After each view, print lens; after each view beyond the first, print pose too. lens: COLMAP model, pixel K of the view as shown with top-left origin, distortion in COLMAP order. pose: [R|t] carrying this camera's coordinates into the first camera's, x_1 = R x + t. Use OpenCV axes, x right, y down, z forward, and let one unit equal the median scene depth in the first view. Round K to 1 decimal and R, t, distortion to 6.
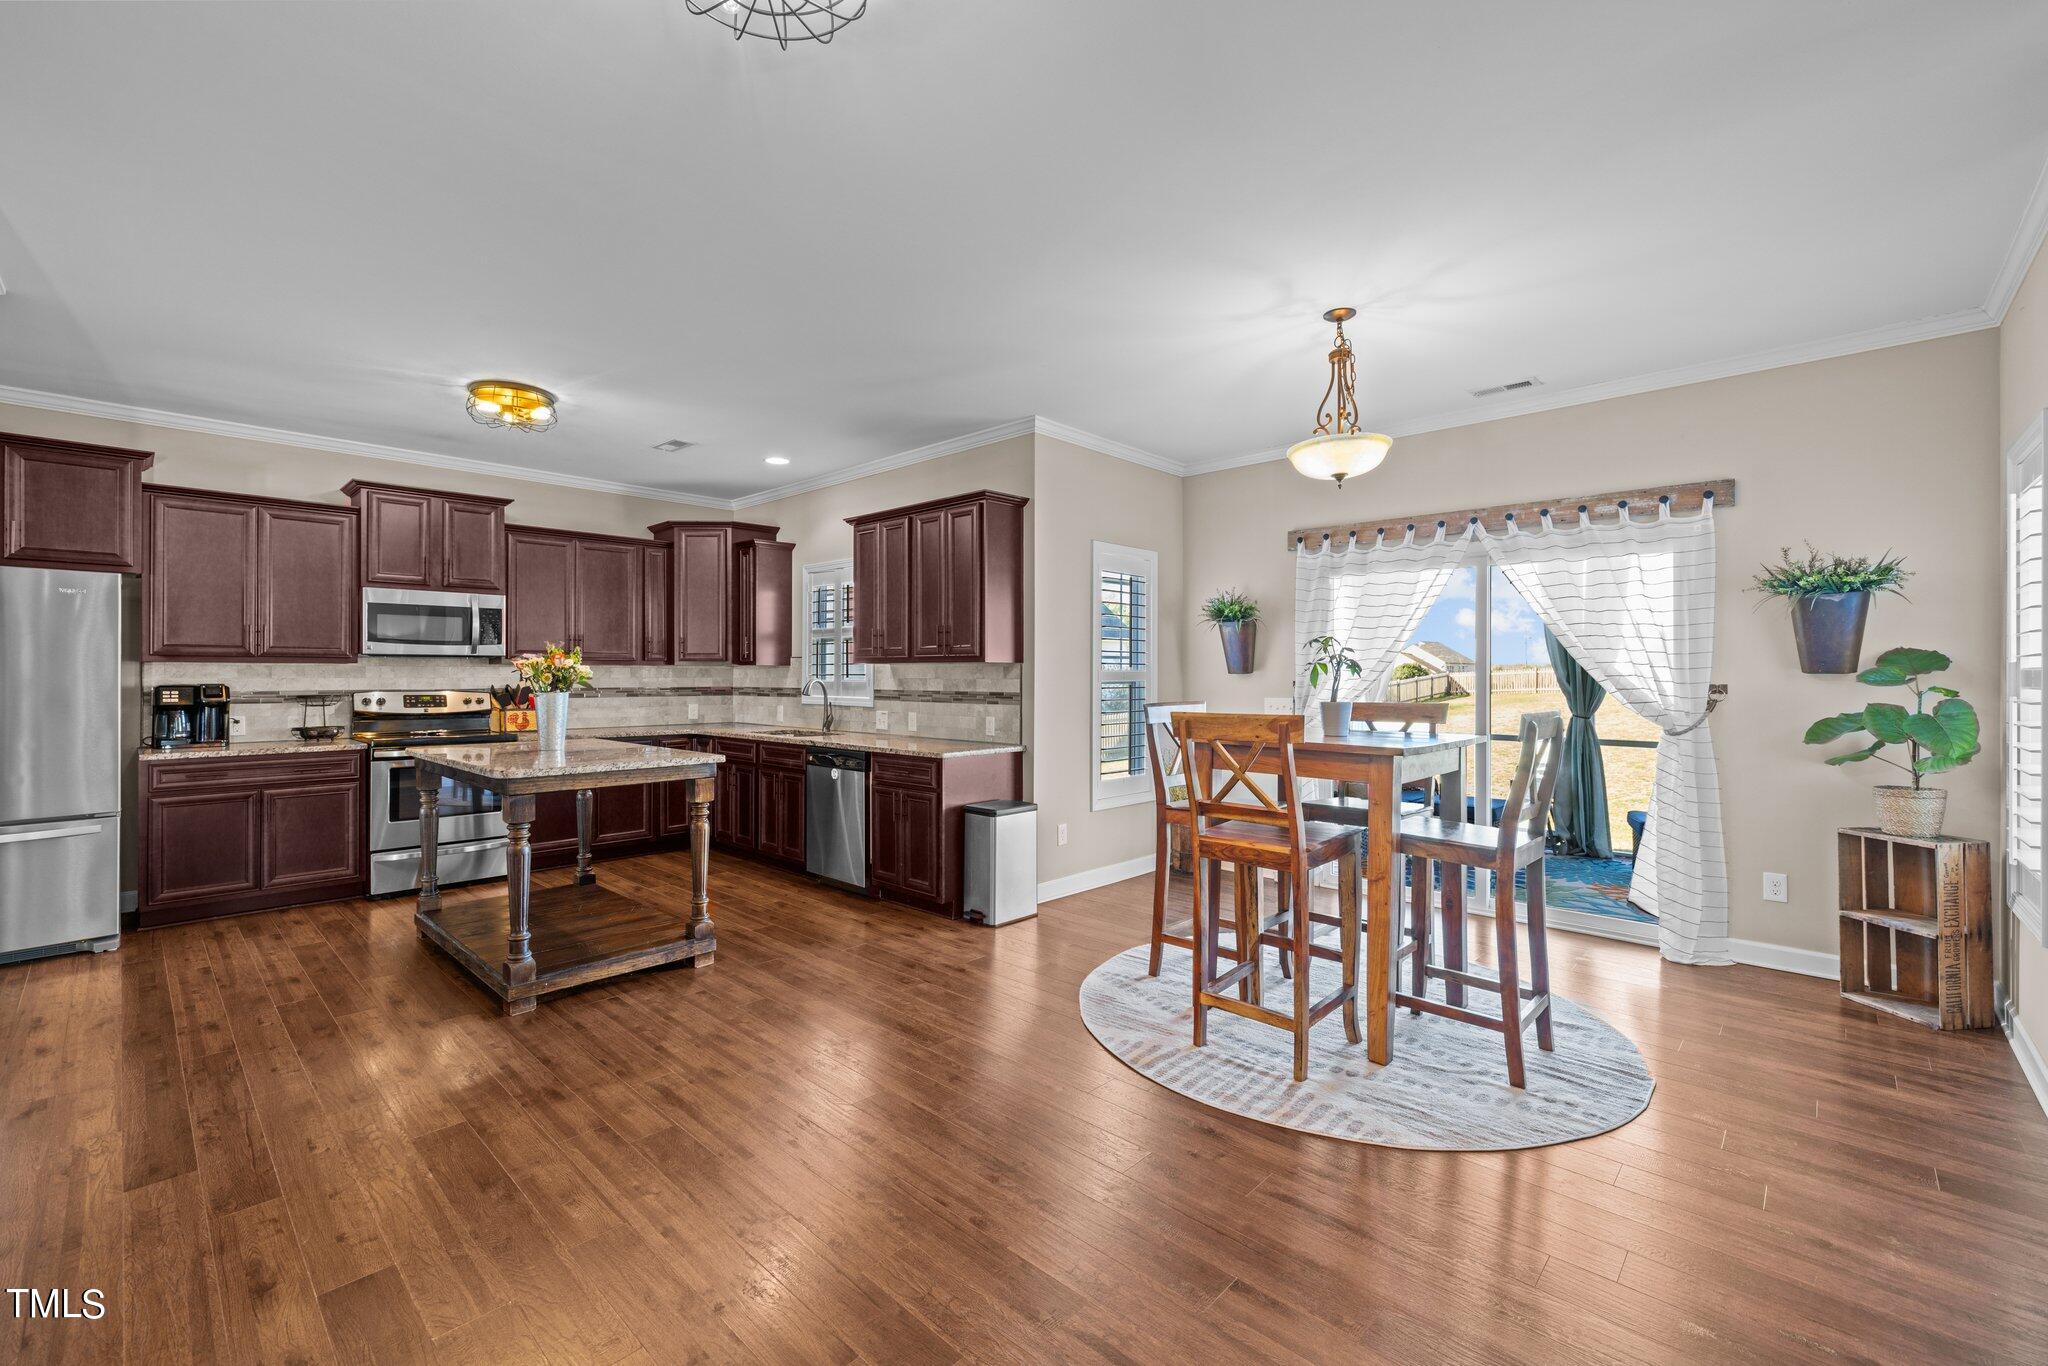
lens RADIAL K [[867.4, 0, 1021.2], [0, 867.4, 676.6], [0, 0, 1]] dist [0.003192, 0.000471]
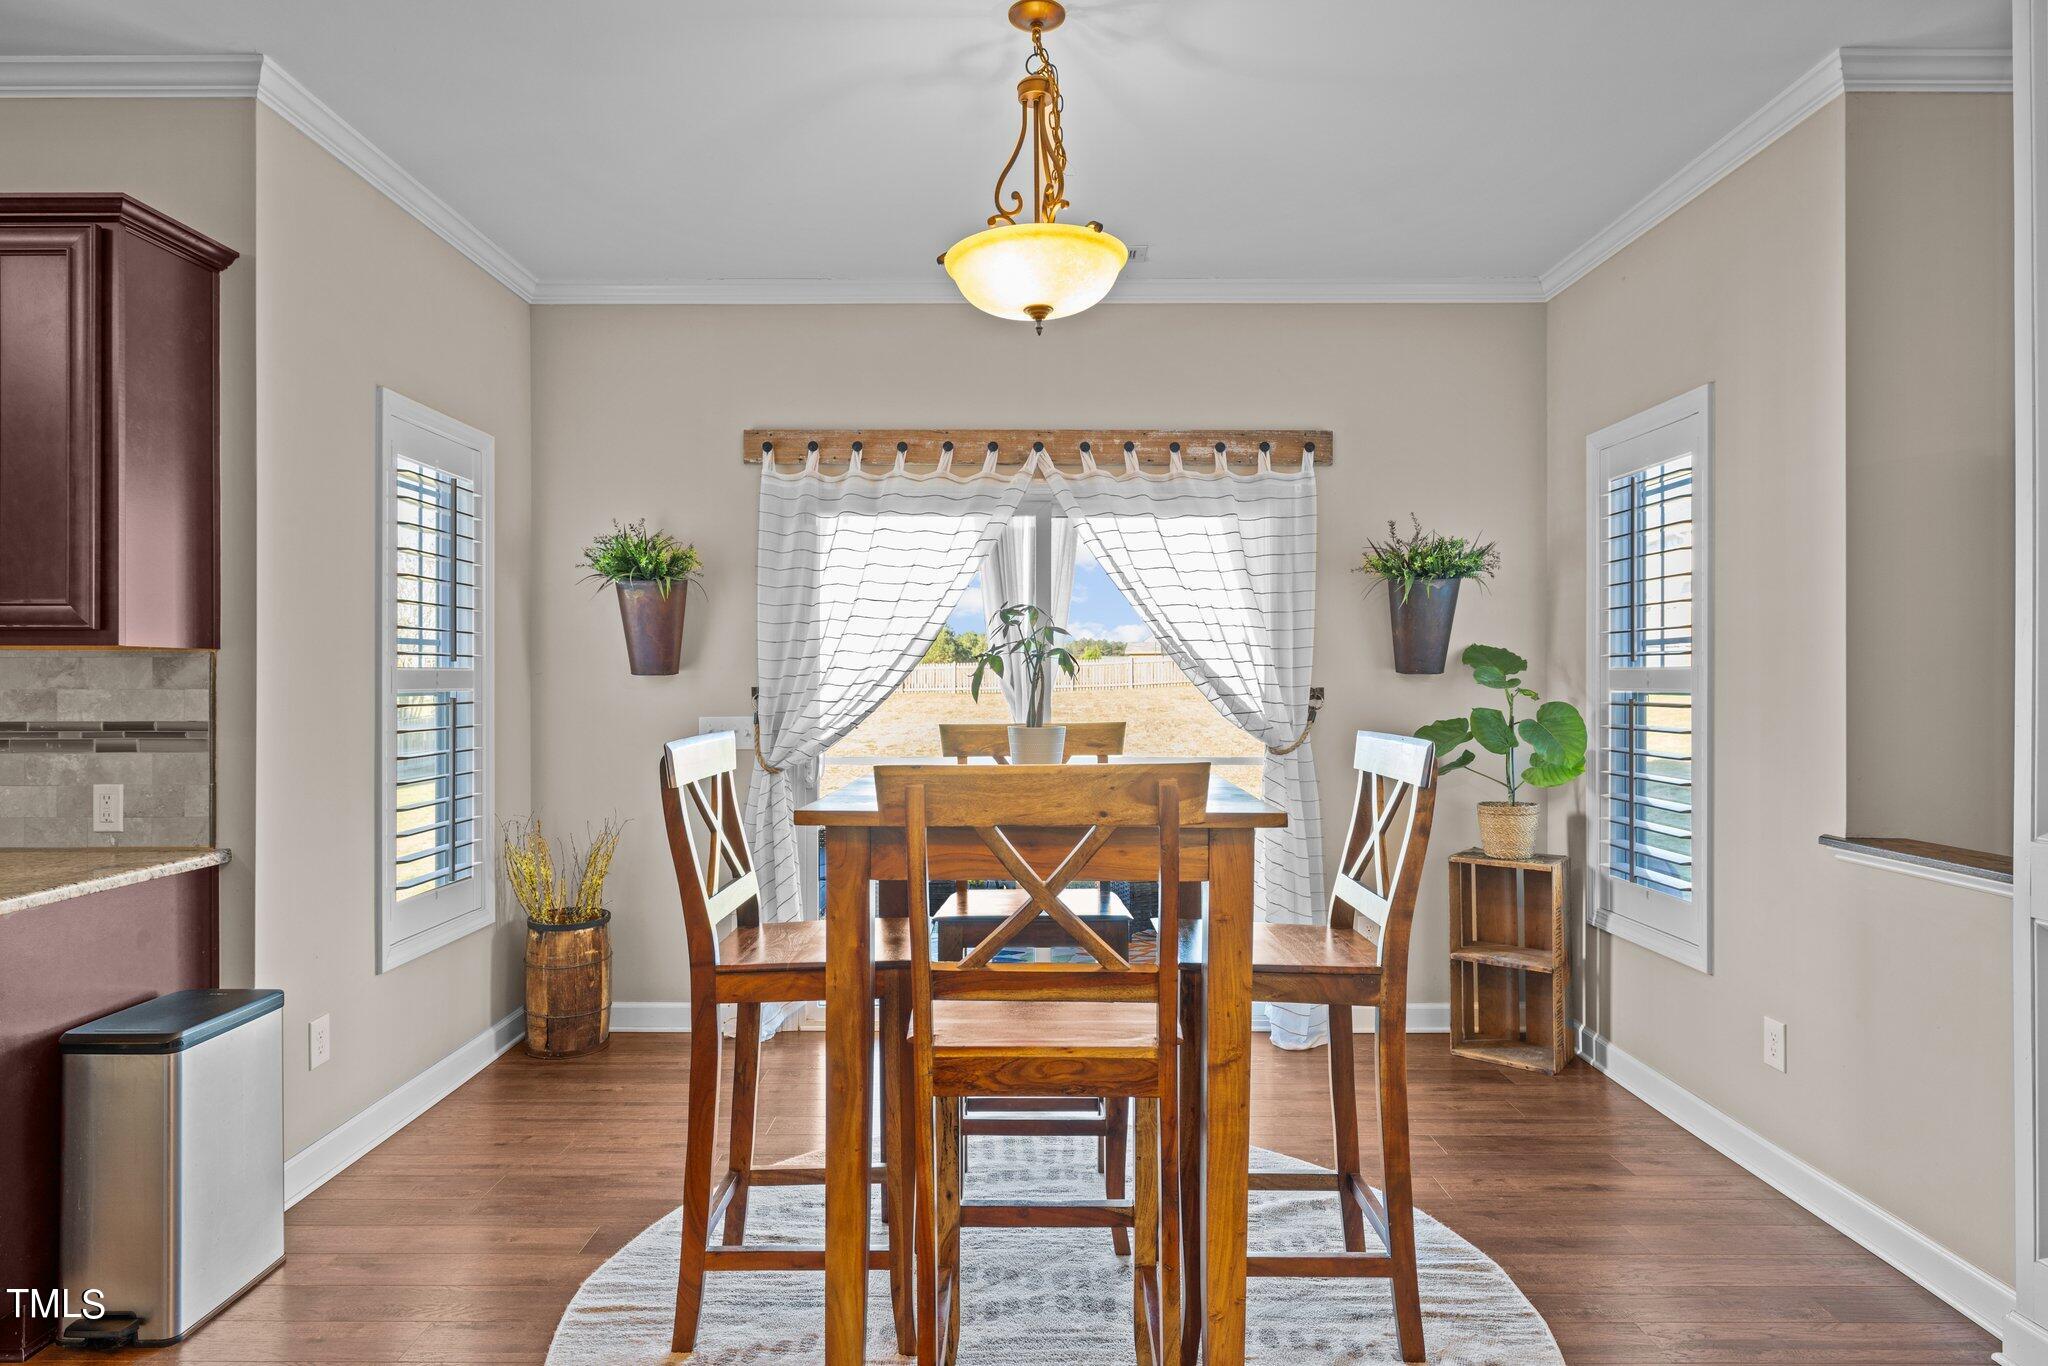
lens RADIAL K [[1156.4, 0, 1016.0], [0, 1156.4, 676.7], [0, 0, 1]] dist [0.002178, -0.001697]
pose [[0.725127, -0.002063, 0.688612, -0.125895], [0.003935, 0.999992, -0.001148, -0.000673], [-0.688604, 0.003542, 0.725129, 0.422227]]
